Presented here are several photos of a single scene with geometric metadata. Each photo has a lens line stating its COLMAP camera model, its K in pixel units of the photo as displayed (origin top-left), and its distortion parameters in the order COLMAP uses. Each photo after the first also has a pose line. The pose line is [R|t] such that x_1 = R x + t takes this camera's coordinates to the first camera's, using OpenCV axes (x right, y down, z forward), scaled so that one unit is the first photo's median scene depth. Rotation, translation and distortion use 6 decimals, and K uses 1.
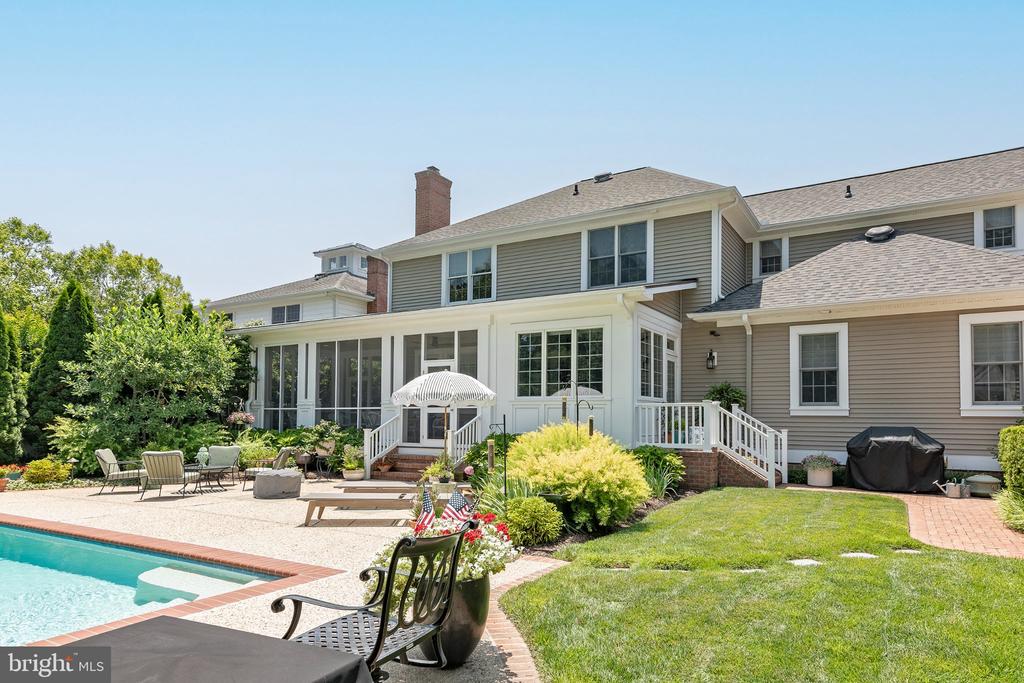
lens RADIAL K [[602.5, 0, 567.0], [0, 602.5, 399.0], [0, 0, 1]] dist [0.021532, -0.000767]
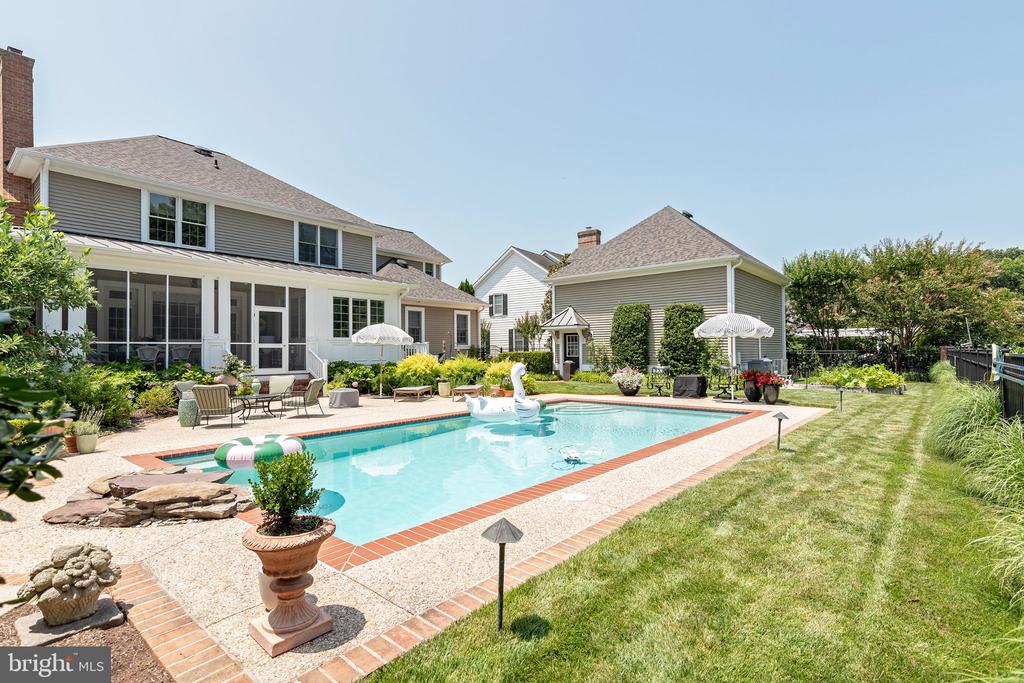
lens RADIAL K [[506.6, 0, 517.8], [0, 506.6, 337.0], [0, 0, 1]] dist [0.019520, 0.002101]
pose [[0.183723, 0.021808, 0.982736, -1.232018], [-0.025416, 0.999525, -0.017429, 0.006023], [-0.982649, -0.021775, 0.184190, 0.288237]]
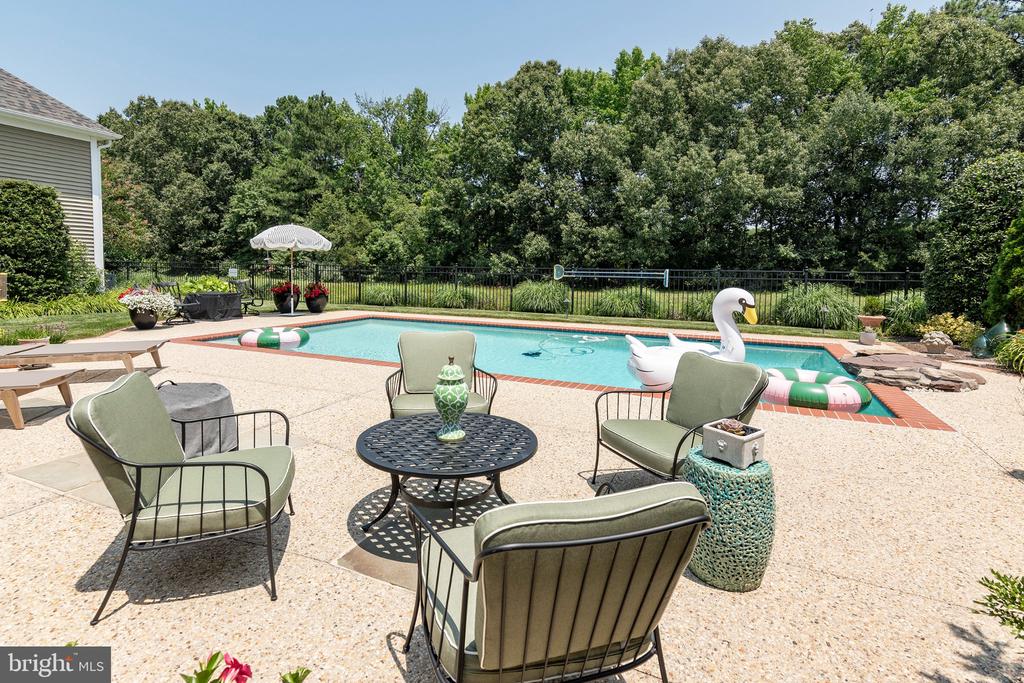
lens RADIAL K [[506.6, 0, 496.9], [0, 506.6, 299.7], [0, 0, 1]] dist [0.019520, 0.002101]
pose [[-0.995778, -0.016768, -0.090250, -0.523838], [-0.019199, 0.999474, 0.026132, 0.038609], [0.089764, 0.027755, -0.995576, 1.025803]]
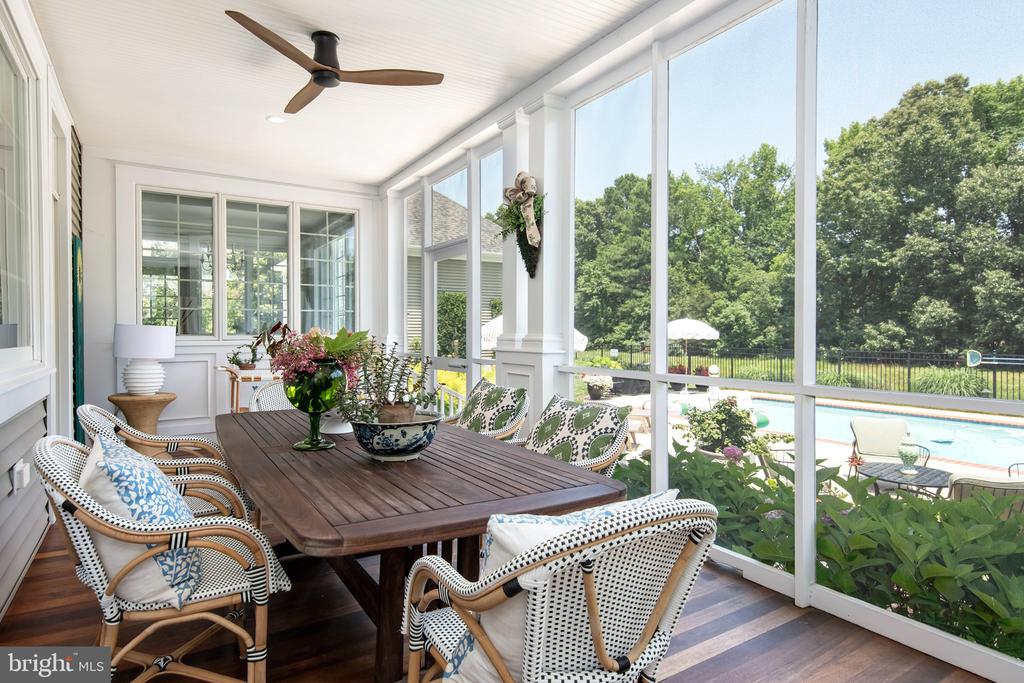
lens RADIAL K [[557.7, 0, 512.0], [0, 557.7, 333.8], [0, 0, 1]] dist [0.022319, 0.003928]
pose [[-0.891248, -0.004202, 0.453497, -0.450234], [-0.019346, 0.999399, -0.028761, 0.008680], [-0.453104, -0.034406, -0.890793, 1.357540]]
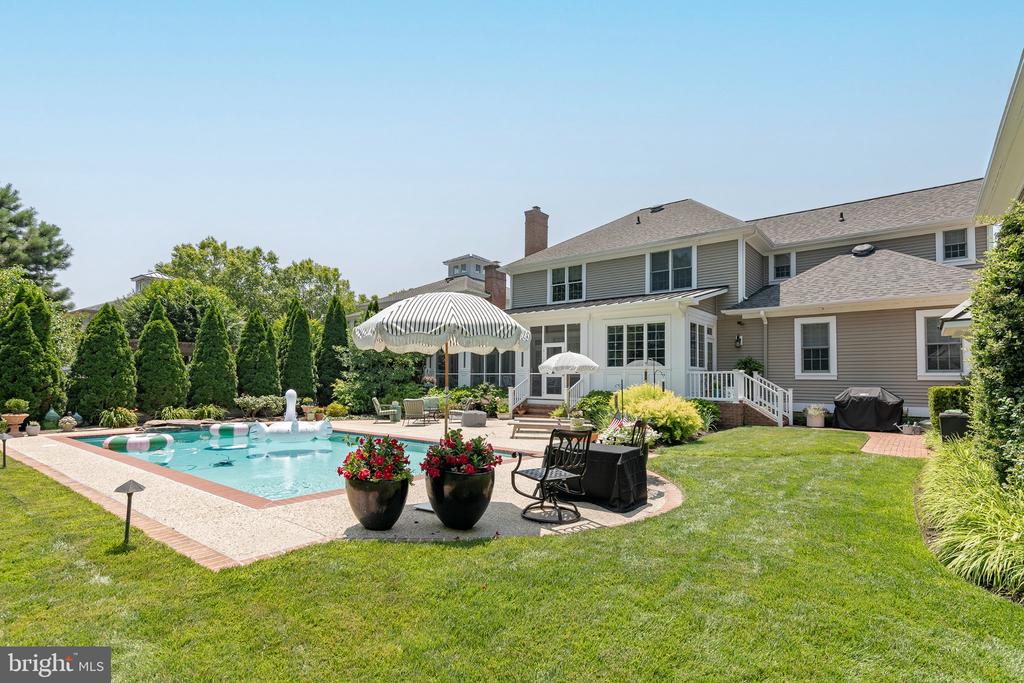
lens RADIAL K [[506.6, 0, 540.1], [0, 506.6, 355.0], [0, 0, 1]] dist [0.019520, 0.002101]
pose [[0.989705, -0.004899, -0.143038, -0.064531], [0.002325, 0.999832, -0.018159, -0.009991], [0.143103, 0.017640, 0.989551, -0.301820]]
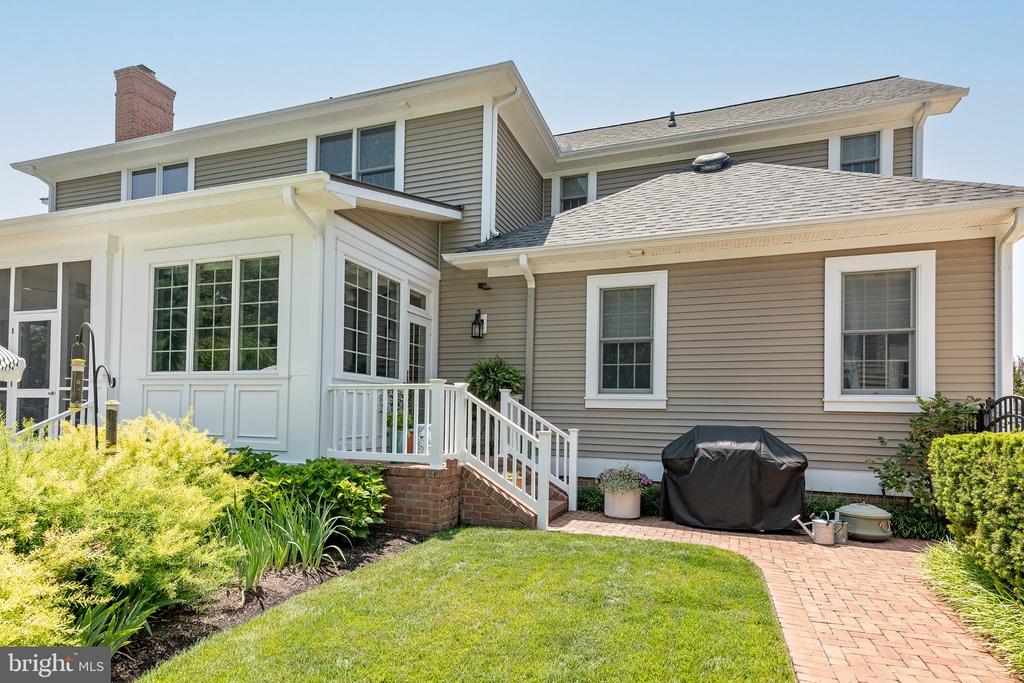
lens RADIAL K [[557.7, 0, 500.8], [0, 557.7, 403.7], [0, 0, 1]] dist [0.022319, 0.003928]
pose [[0.989304, 0.011412, 0.145424, 0.177330], [-0.014727, 0.999655, 0.021734, 0.010605], [-0.145125, -0.023643, 0.989131, 0.377833]]
